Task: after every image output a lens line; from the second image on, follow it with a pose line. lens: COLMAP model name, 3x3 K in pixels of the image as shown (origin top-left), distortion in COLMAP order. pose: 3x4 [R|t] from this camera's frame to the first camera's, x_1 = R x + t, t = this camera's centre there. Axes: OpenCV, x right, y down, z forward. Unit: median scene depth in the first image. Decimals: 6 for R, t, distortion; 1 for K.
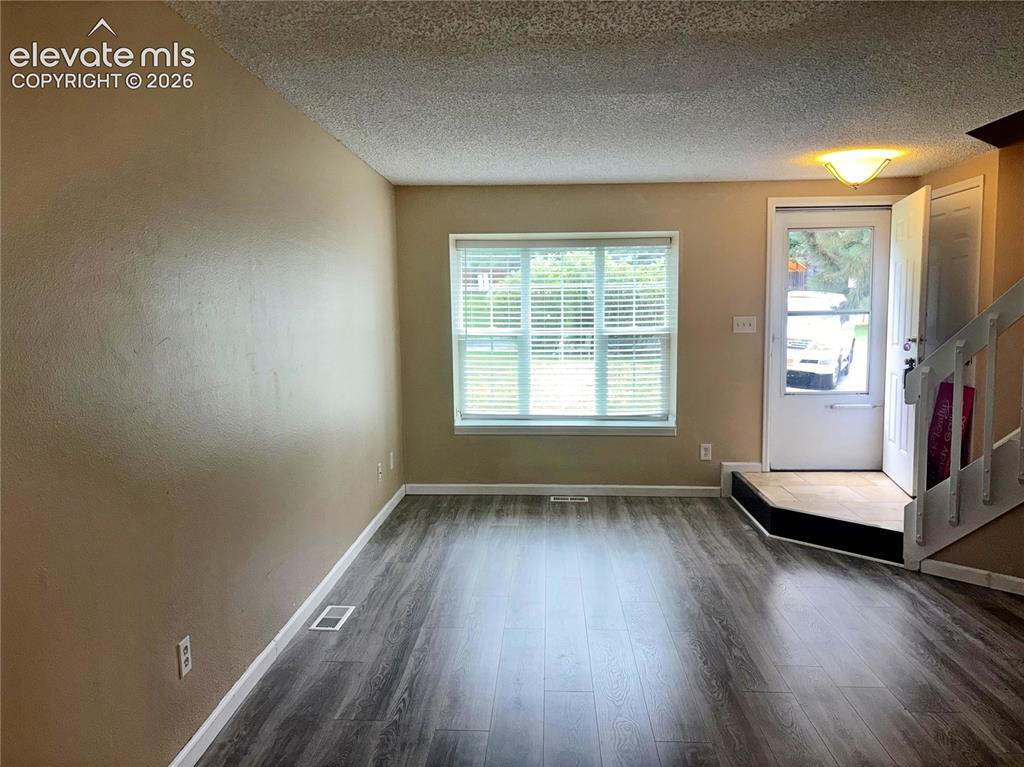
lens RADIAL K [[779.1, 0, 510.0], [0, 779.1, 383.5], [0, 0, 1]] dist [0.041831, -0.038478]
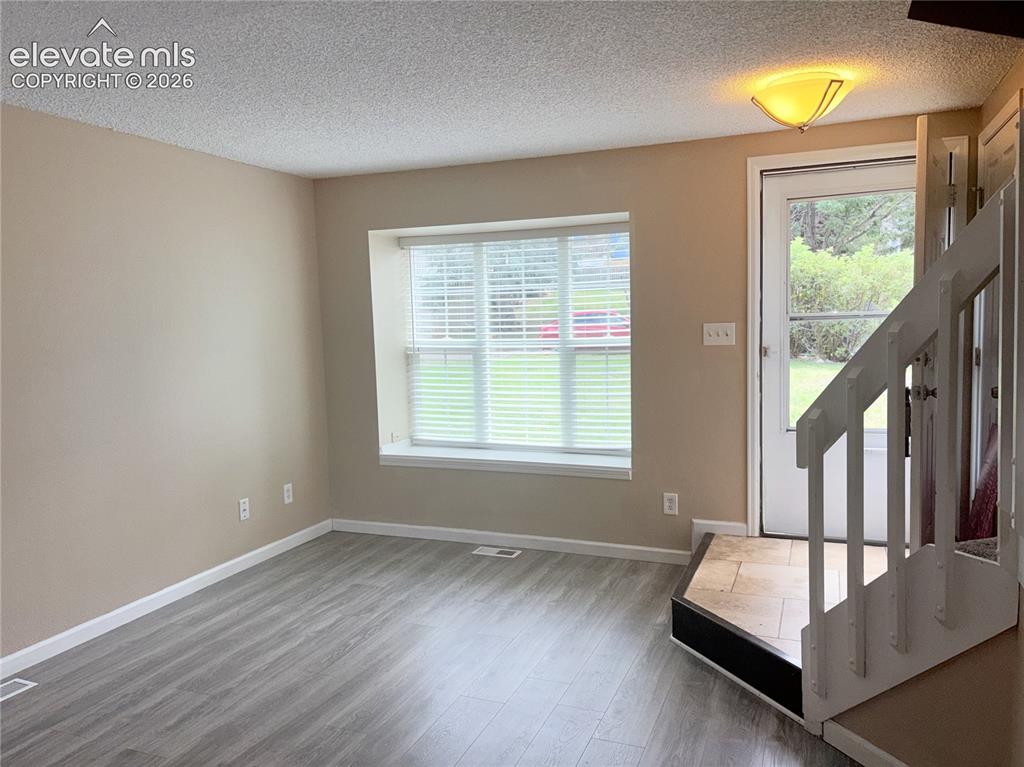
lens RADIAL K [[779.1, 0, 515.9], [0, 779.1, 385.5], [0, 0, 1]] dist [0.041831, -0.038478]
pose [[0.945784, 0.013714, -0.324506, 0.362821], [-0.012809, 0.999906, 0.004922, -0.028767], [0.324542, -0.000499, 0.945871, 0.248365]]
